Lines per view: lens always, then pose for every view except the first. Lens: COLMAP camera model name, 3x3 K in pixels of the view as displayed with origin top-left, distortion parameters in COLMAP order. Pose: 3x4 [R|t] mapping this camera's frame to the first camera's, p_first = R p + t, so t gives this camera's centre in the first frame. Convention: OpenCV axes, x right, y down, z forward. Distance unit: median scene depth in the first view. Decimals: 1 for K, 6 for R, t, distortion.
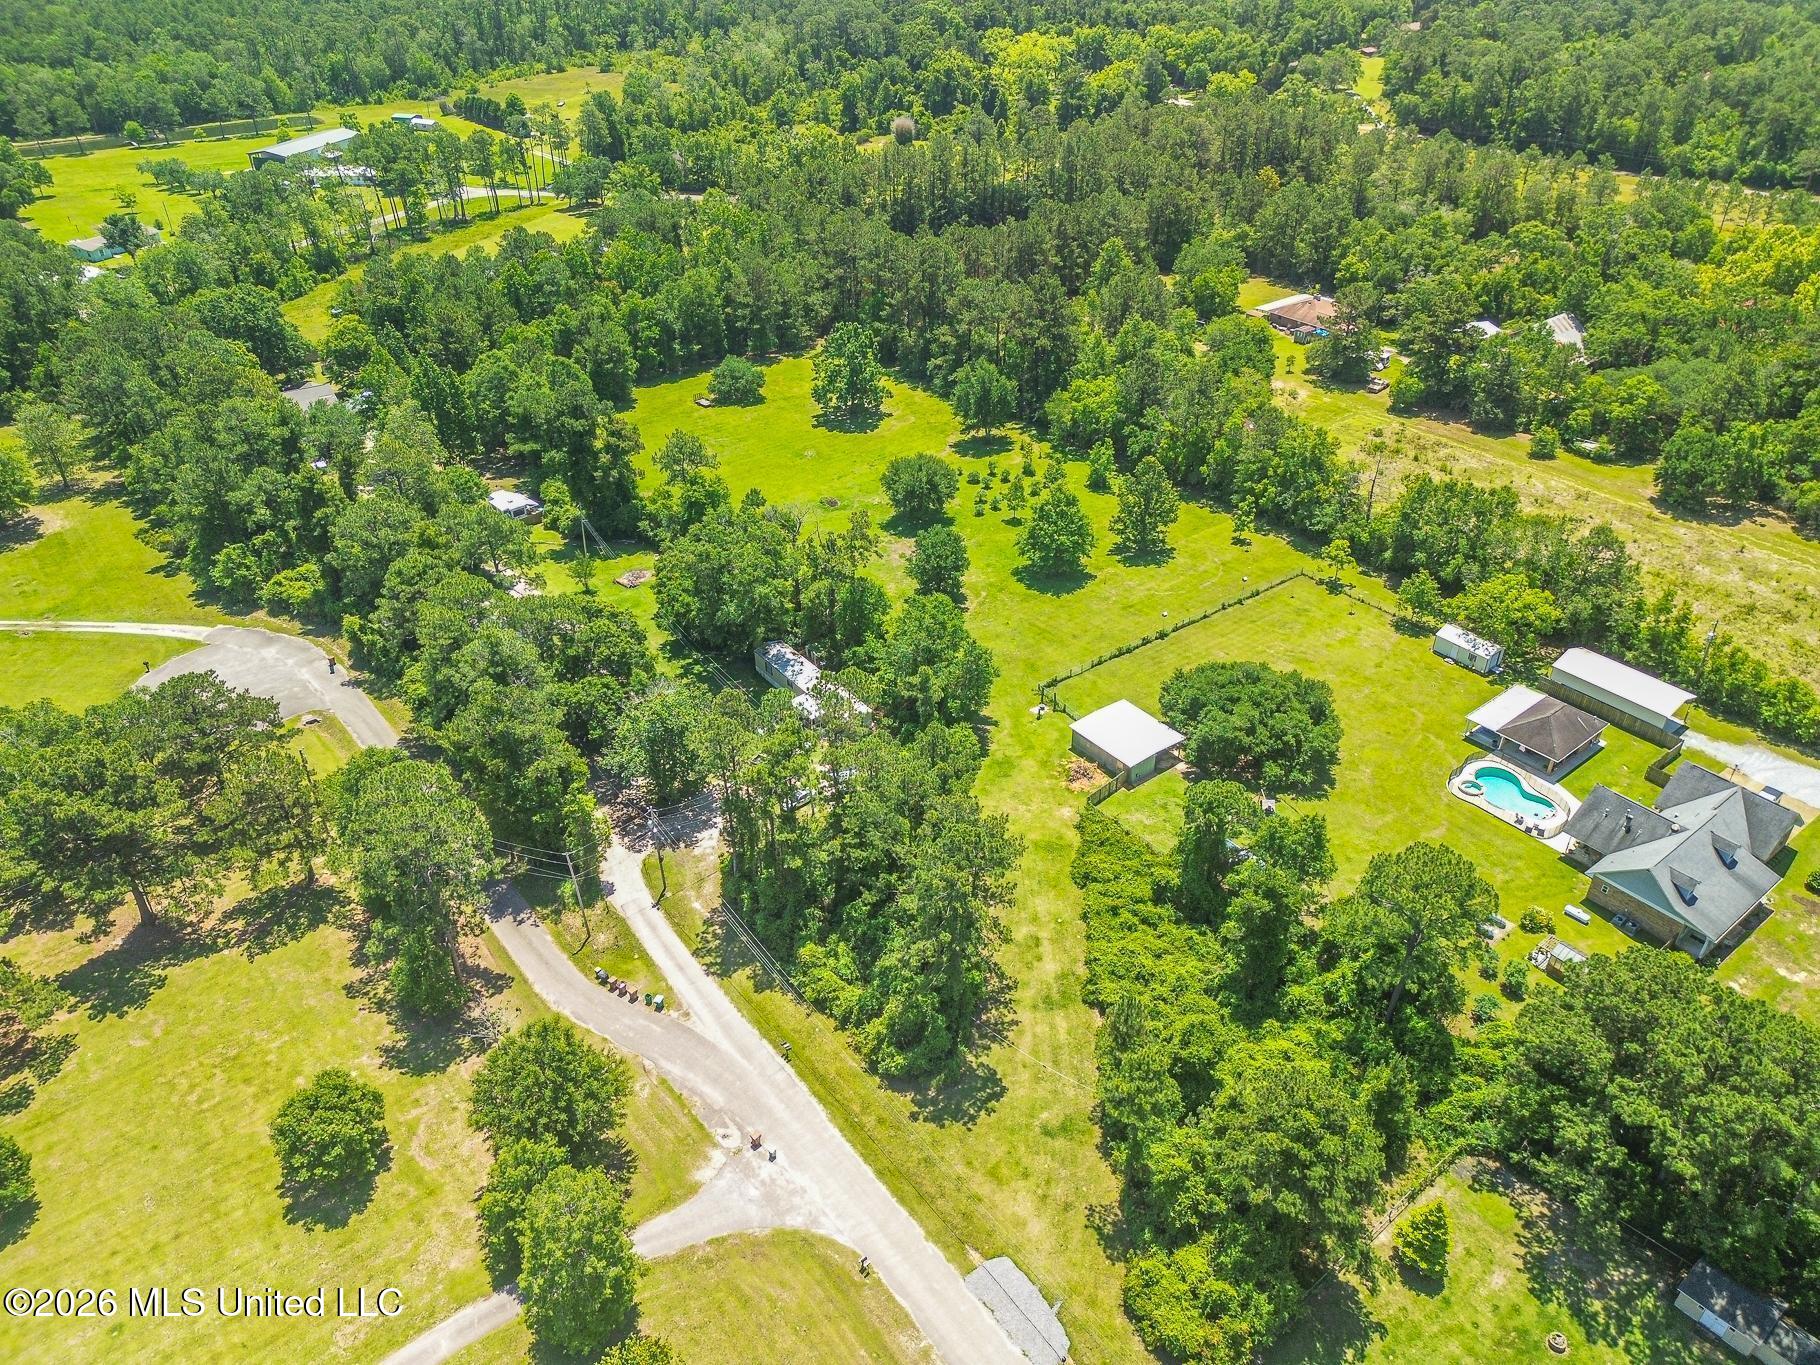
lens RADIAL K [[1287.4, 0, 923.2], [0, 1287.4, 691.2], [0, 0, 1]] dist [0.083351, -0.086717]
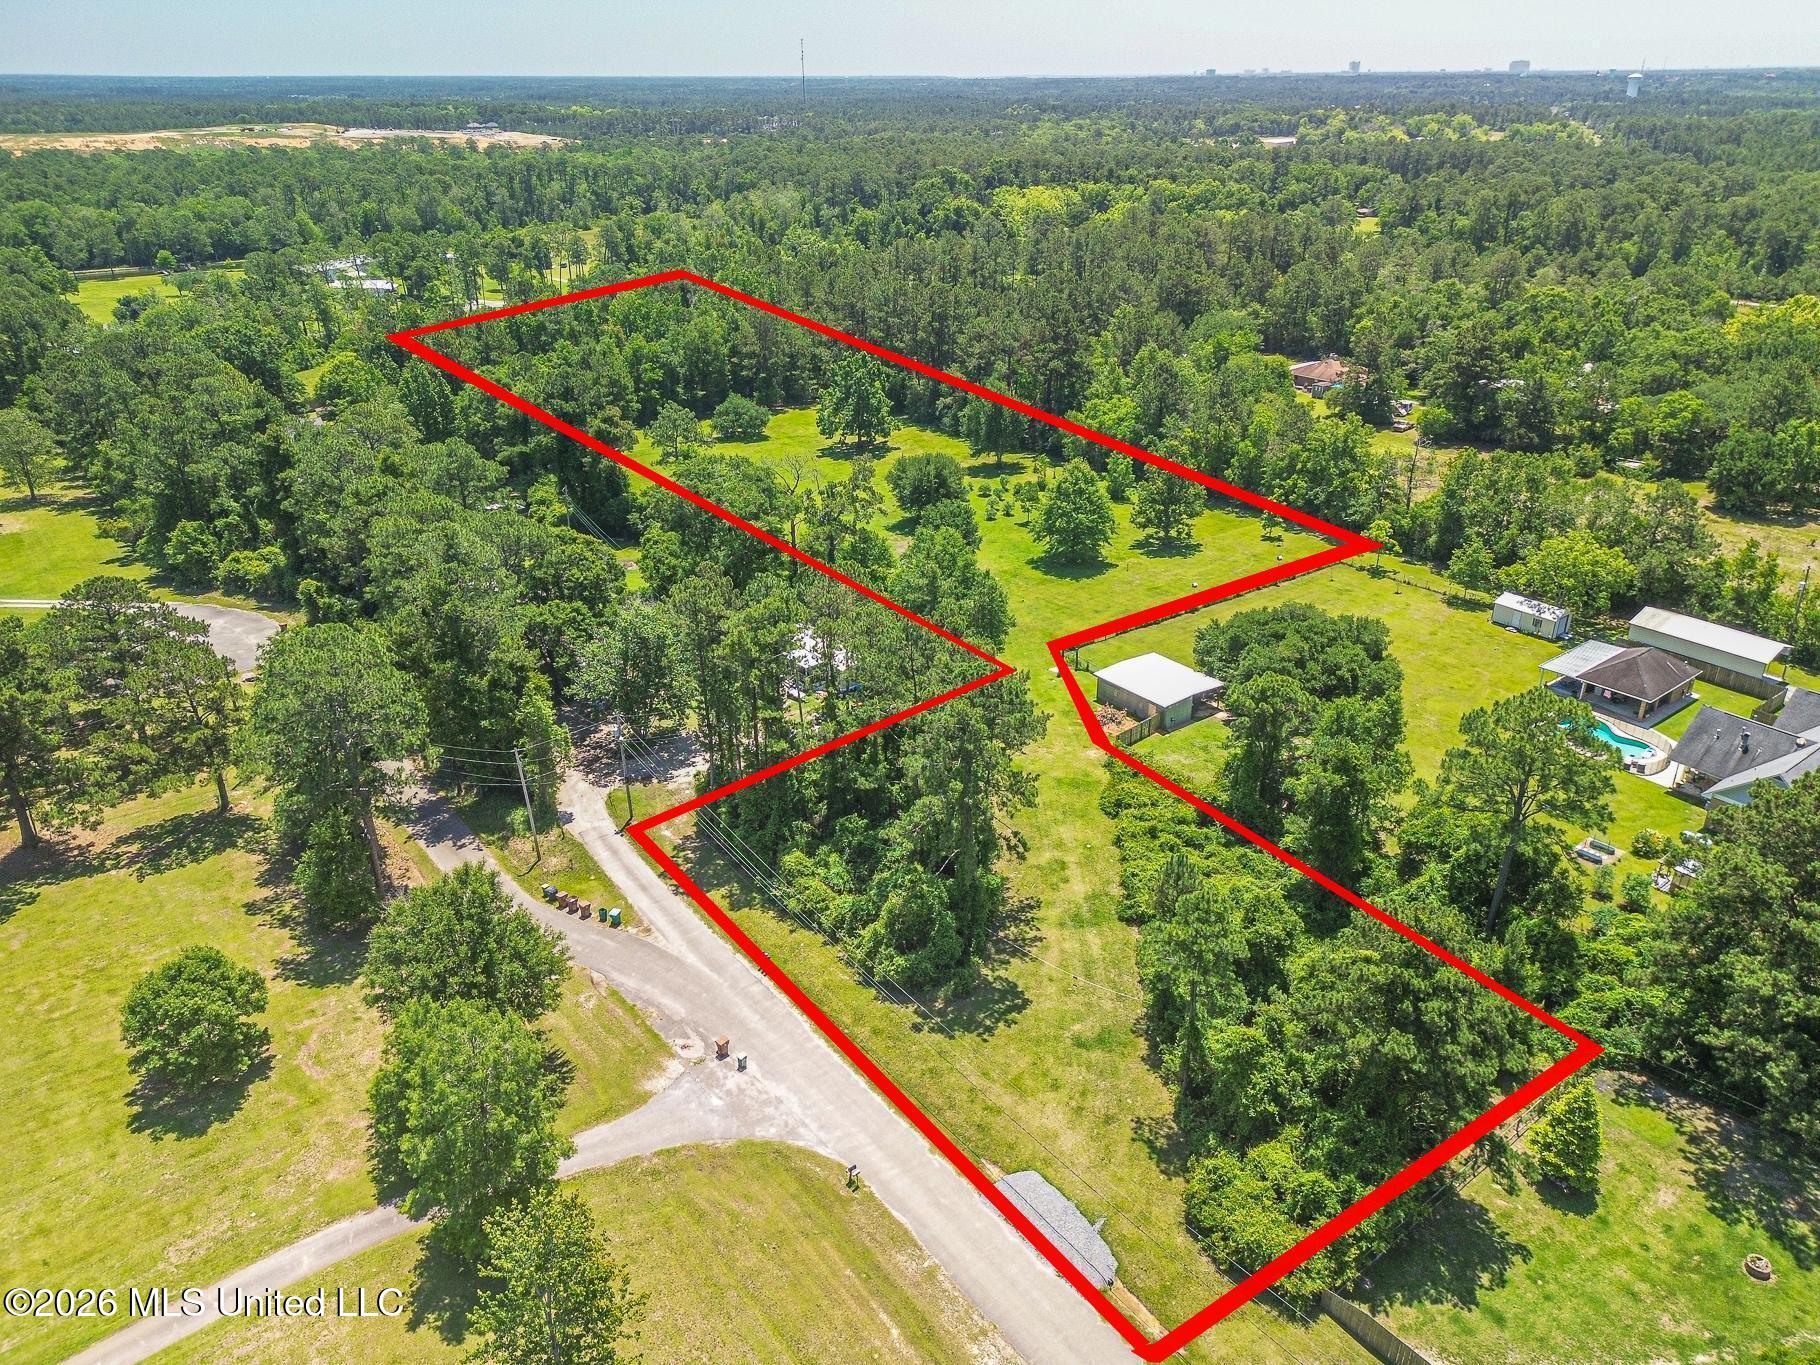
lens RADIAL K [[1287.4, 0, 923.2], [0, 1287.4, 691.2], [0, 0, 1]] dist [0.083351, -0.086717]
pose [[0.999968, 0.004480, -0.006625, 0.000884], [-0.005438, 0.988294, -0.152462, 0.187423], [0.005864, 0.152494, 0.988287, 0.124800]]
